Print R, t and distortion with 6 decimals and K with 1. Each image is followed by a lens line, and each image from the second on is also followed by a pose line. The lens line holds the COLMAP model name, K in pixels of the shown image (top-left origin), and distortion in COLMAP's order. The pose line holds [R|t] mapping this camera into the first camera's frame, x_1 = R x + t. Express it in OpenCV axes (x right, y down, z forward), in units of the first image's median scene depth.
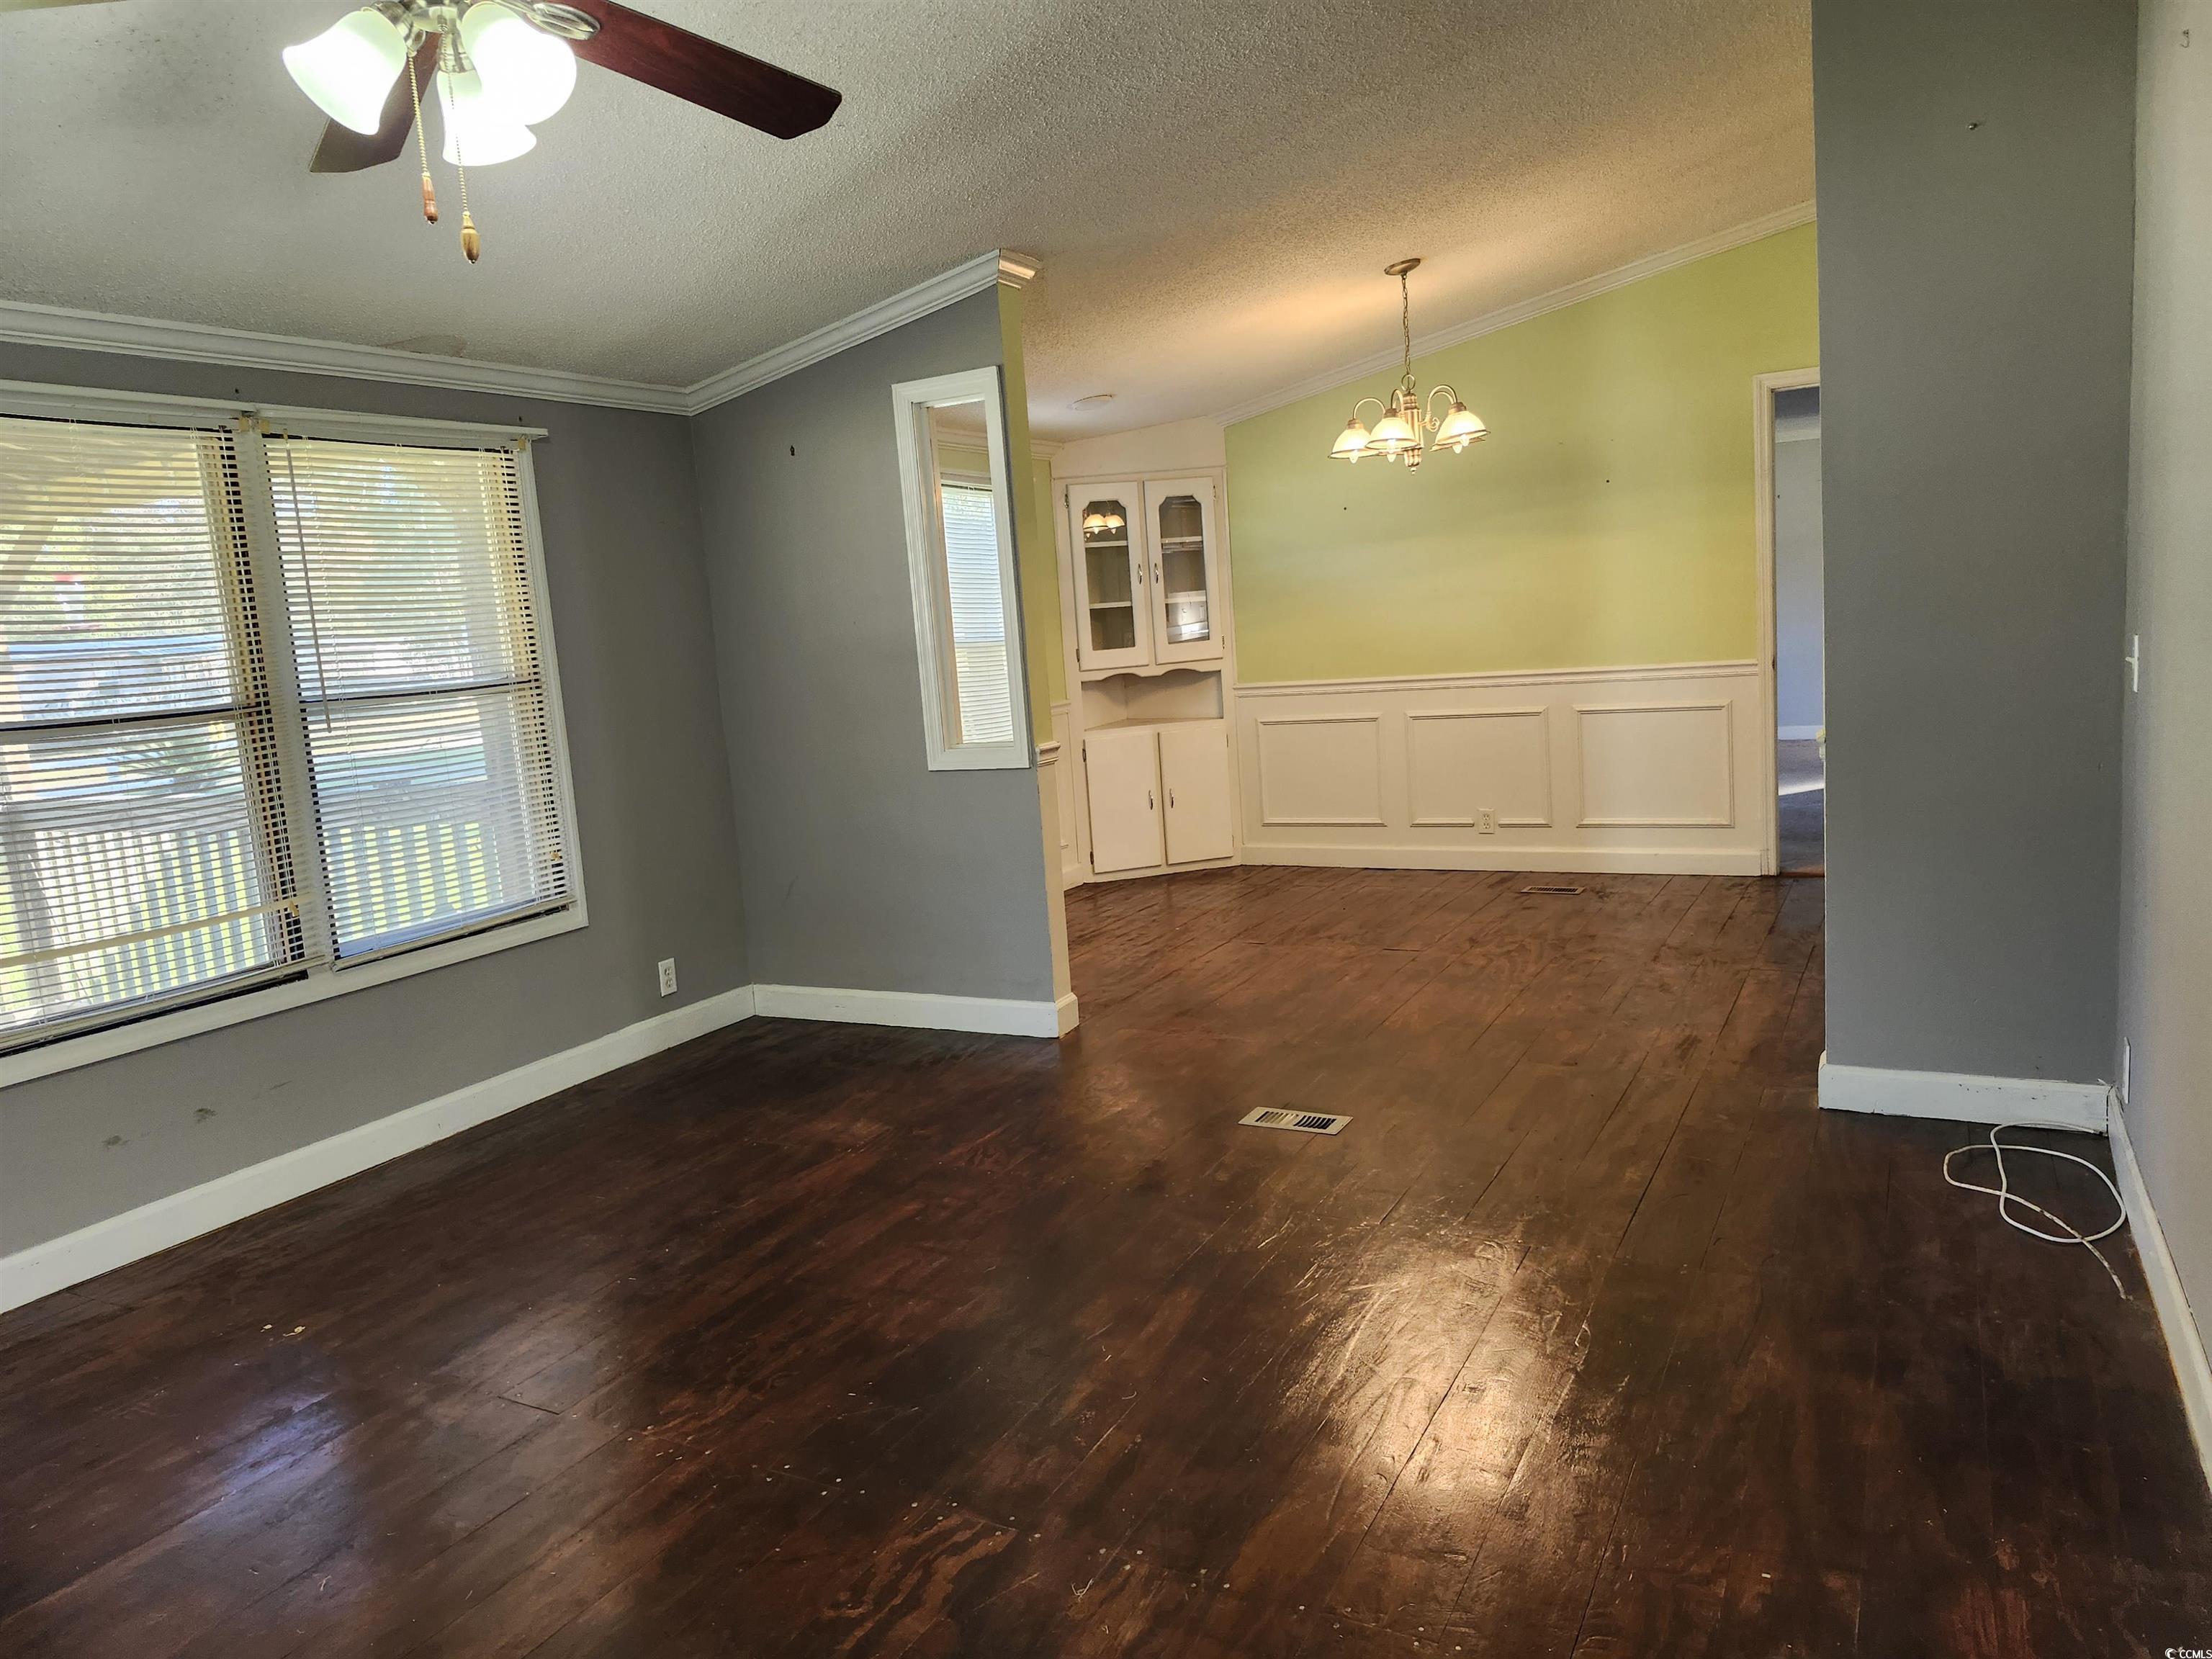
lens RADIAL K [[1561.9, 0, 1104.1], [0, 1561.9, 827.1], [0, 0, 1]] dist [0.052815, -0.014272]
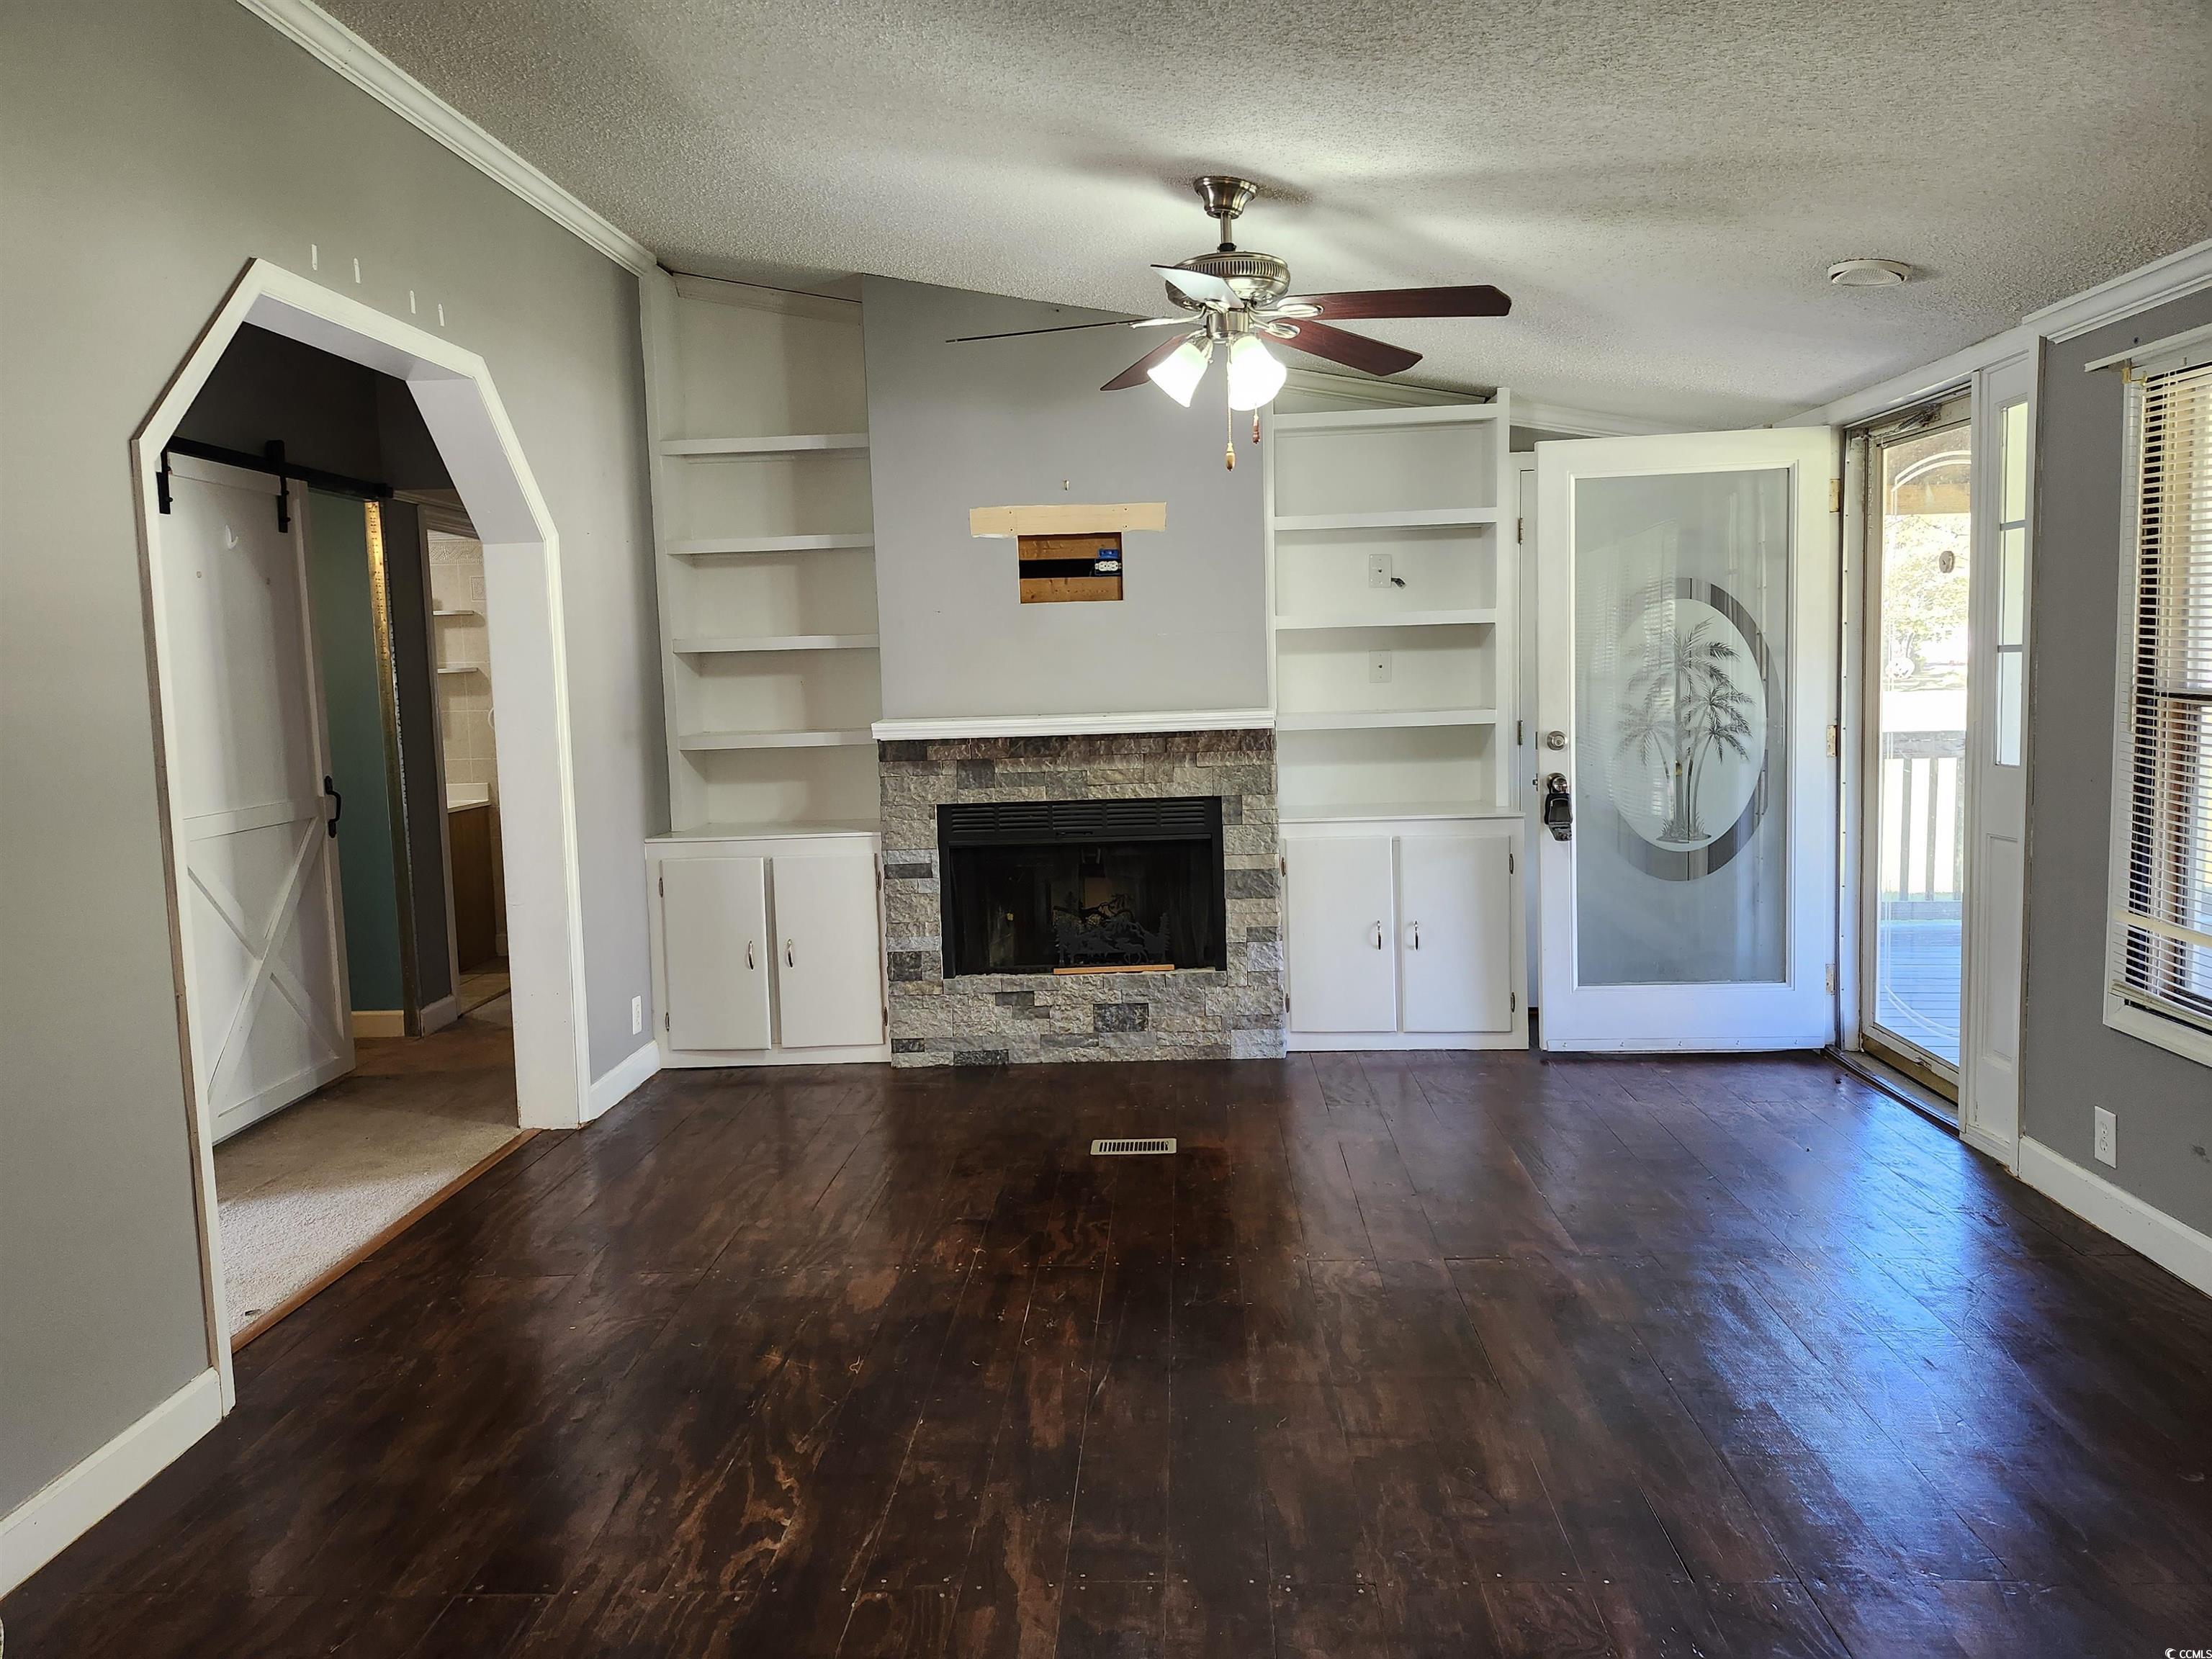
lens RADIAL K [[1561.9, 0, 1105.2], [0, 1561.9, 823.8], [0, 0, 1]] dist [0.052815, -0.014272]
pose [[-0.906023, 0.145533, -0.397419, 0.414531], [0.043110, 0.965869, 0.255417, -0.353922], [0.421027, 0.214282, -0.881374, 2.153273]]
